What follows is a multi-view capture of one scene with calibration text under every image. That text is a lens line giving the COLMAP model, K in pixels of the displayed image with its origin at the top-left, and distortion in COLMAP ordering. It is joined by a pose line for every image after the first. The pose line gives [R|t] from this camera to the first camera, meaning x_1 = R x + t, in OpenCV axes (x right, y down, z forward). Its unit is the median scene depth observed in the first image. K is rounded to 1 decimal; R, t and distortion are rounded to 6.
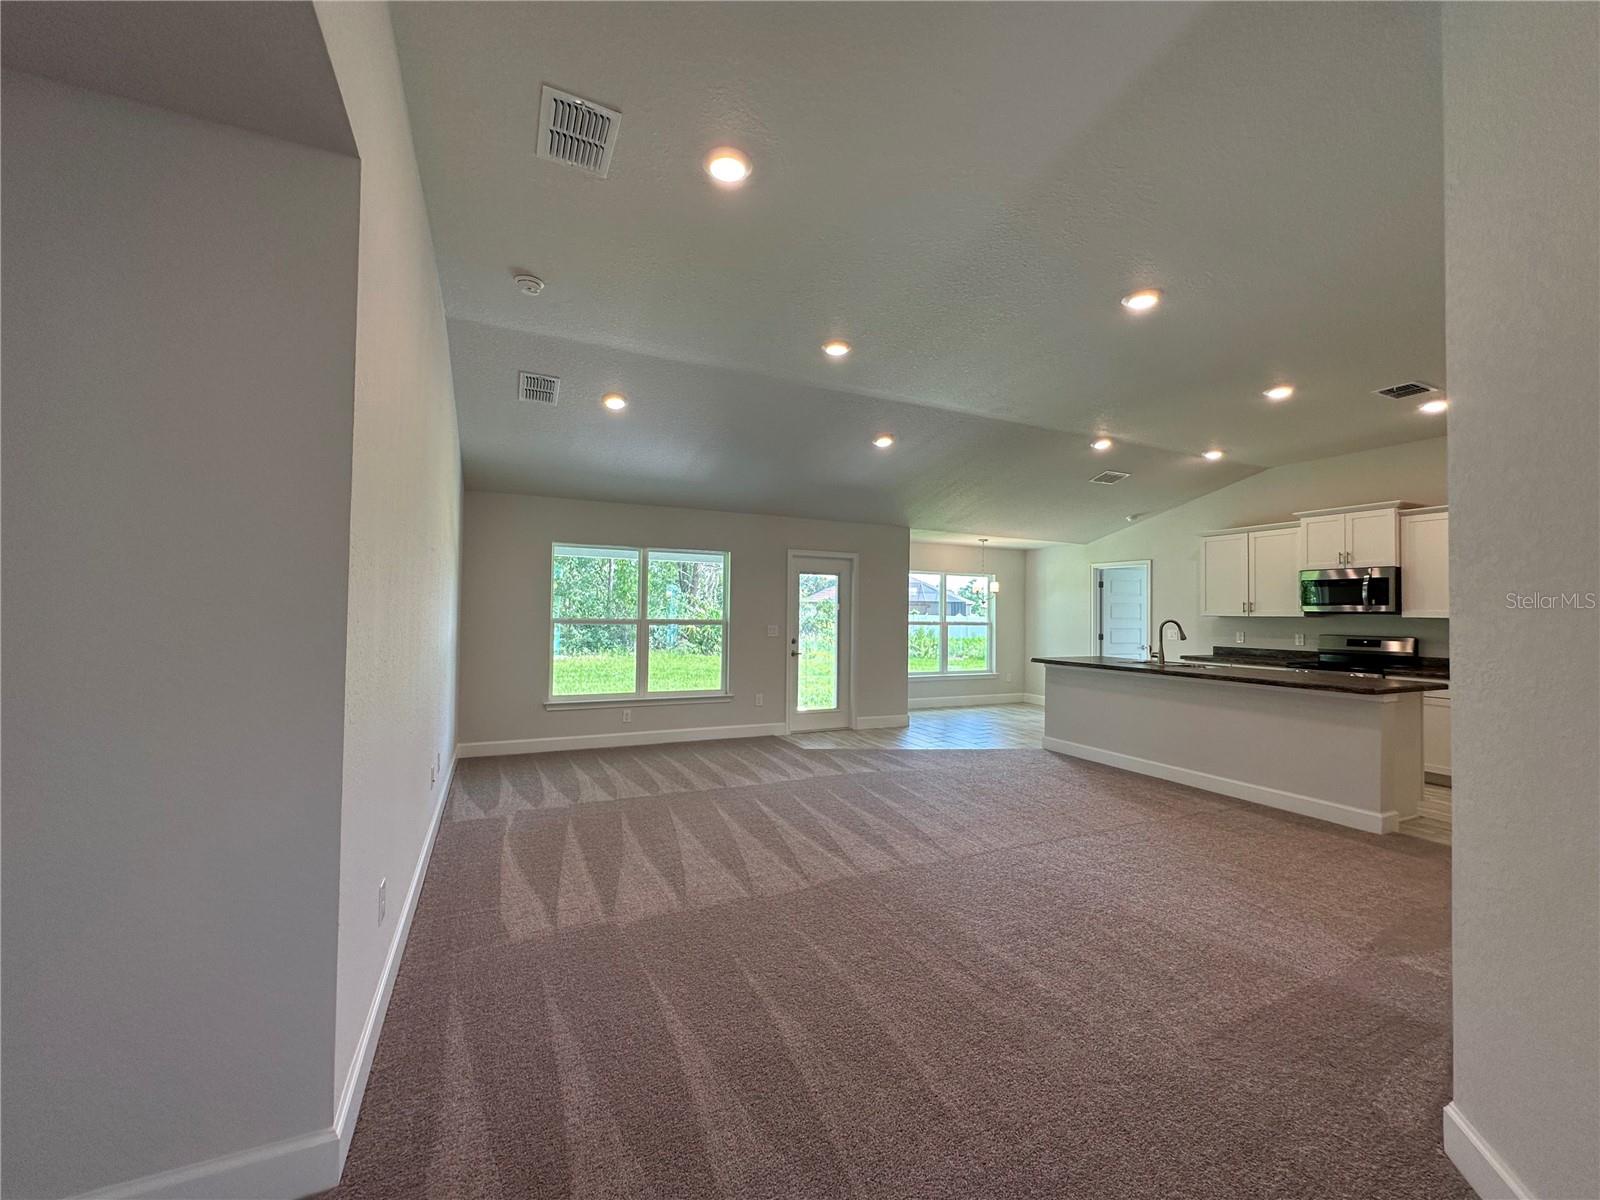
lens RADIAL K [[642.5, 0, 801.3], [0, 642.5, 598.1], [0, 0, 1]] dist [-0.003039, 0.000628]
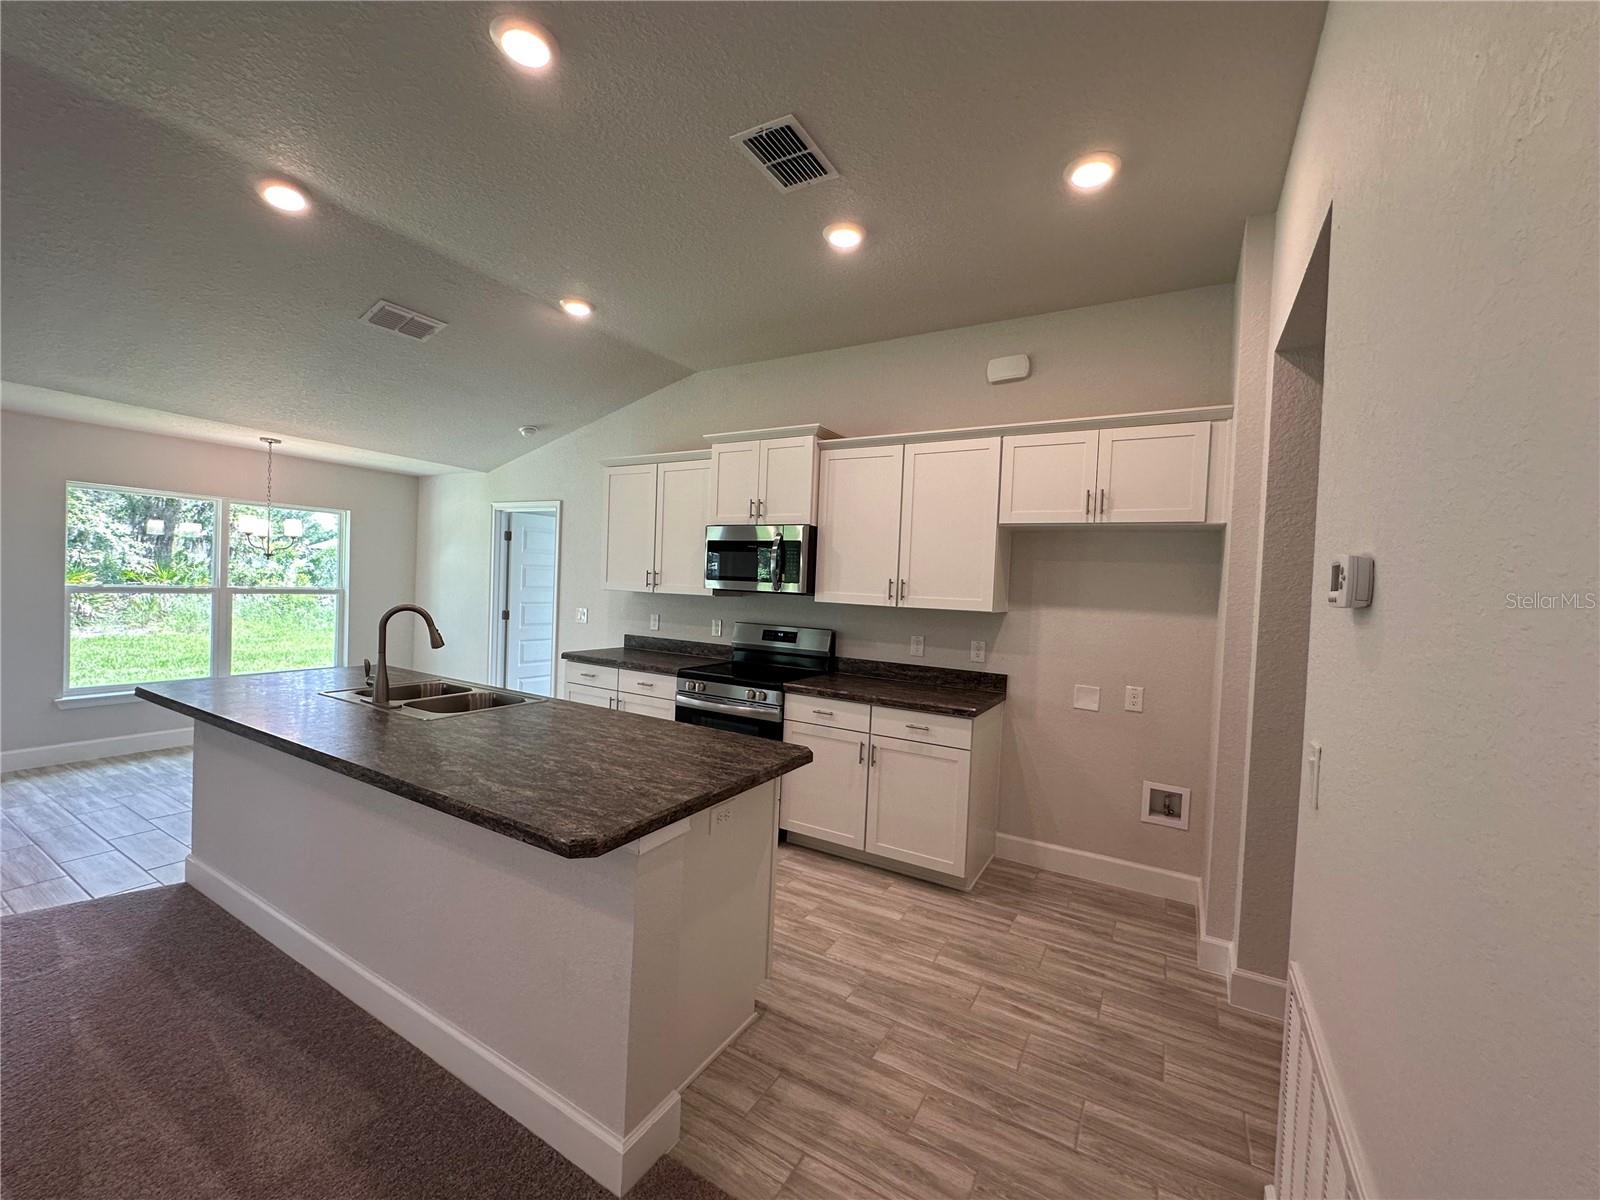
lens RADIAL K [[642.5, 0, 801.3], [0, 642.5, 598.1], [0, 0, 1]] dist [-0.003039, 0.000628]
pose [[0.822980, 0.006509, 0.568033, 0.481341], [-0.044394, 0.997613, 0.052887, -0.007741], [-0.566333, -0.068742, 0.821305, 0.403862]]
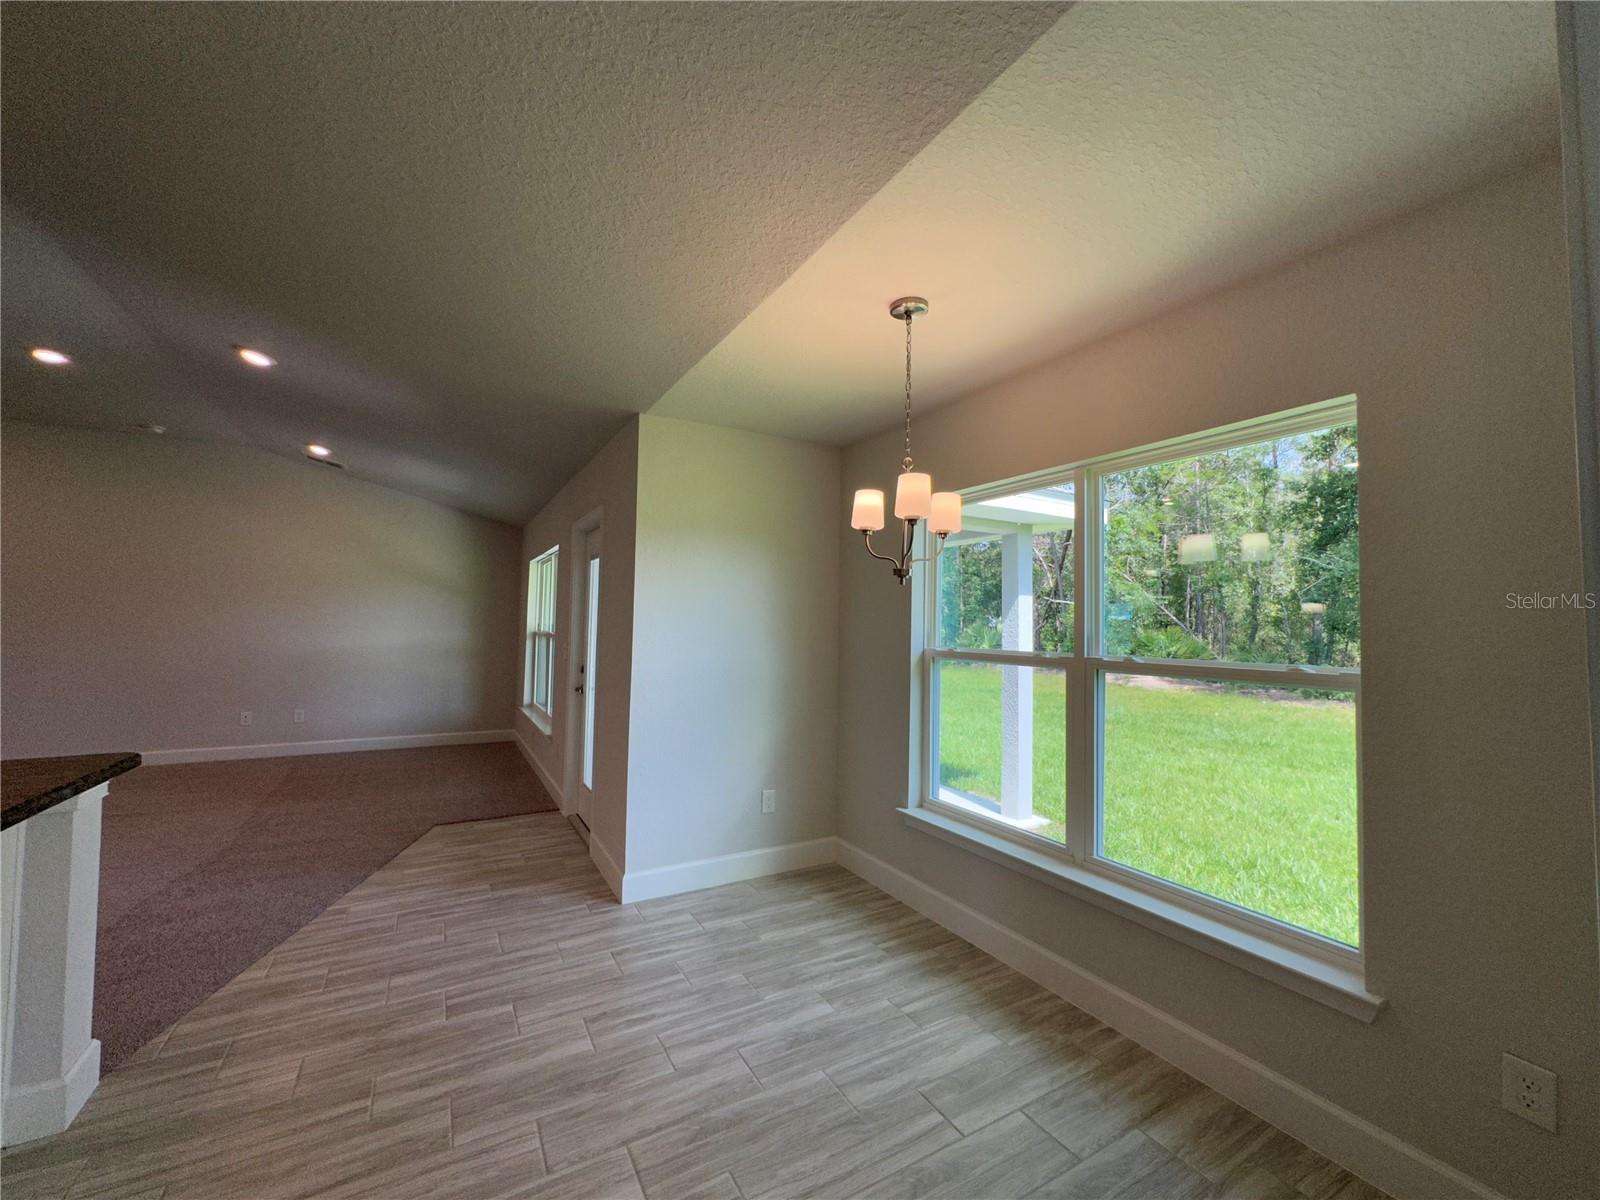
lens RADIAL K [[642.5, 0, 801.3], [0, 642.5, 598.1], [0, 0, 1]] dist [-0.003039, 0.000628]
pose [[0.081624, -0.053968, -0.995201, 0.707214], [0.013052, 0.998505, -0.053077, 0.038540], [0.996578, -0.008657, 0.082206, 1.310143]]
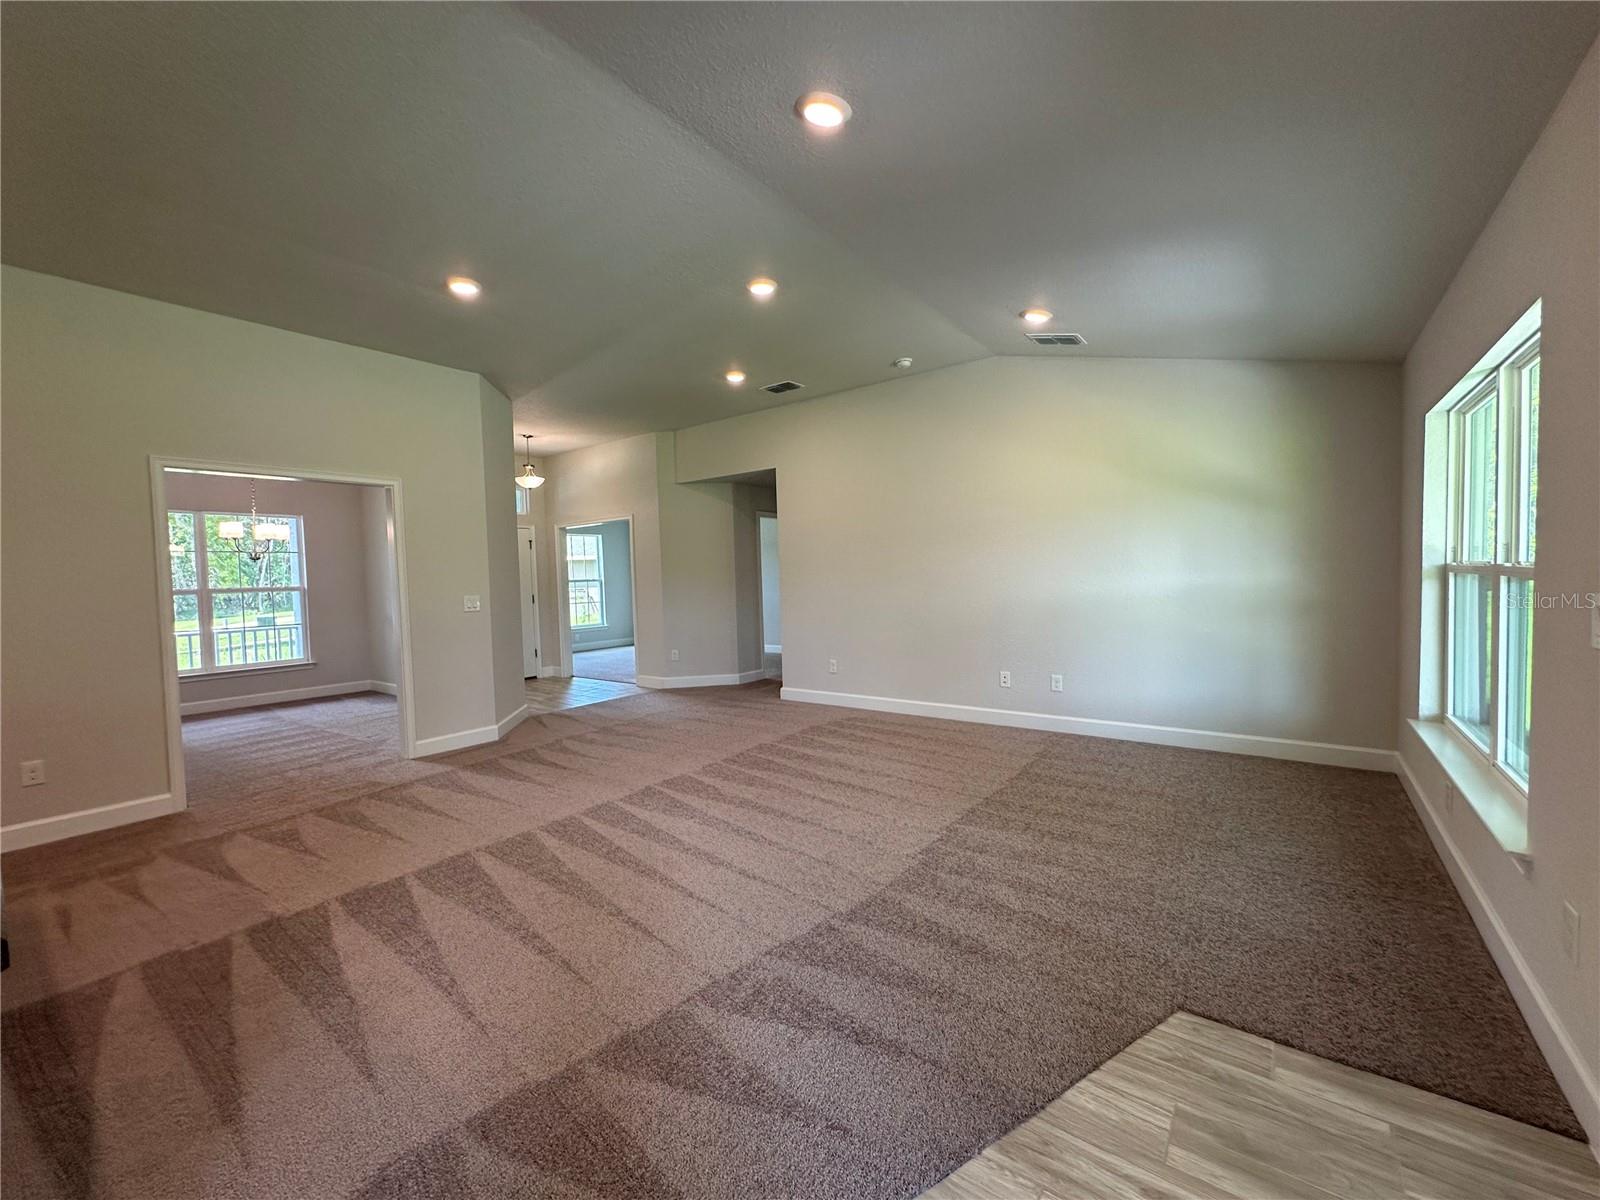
lens RADIAL K [[642.5, 0, 801.3], [0, 642.5, 598.1], [0, 0, 1]] dist [-0.003039, 0.000628]
pose [[-0.884579, 0.030434, -0.465396, 0.286166], [0.030679, 0.999504, 0.007050, 0.039347], [0.465379, -0.008042, -0.885075, 1.165723]]
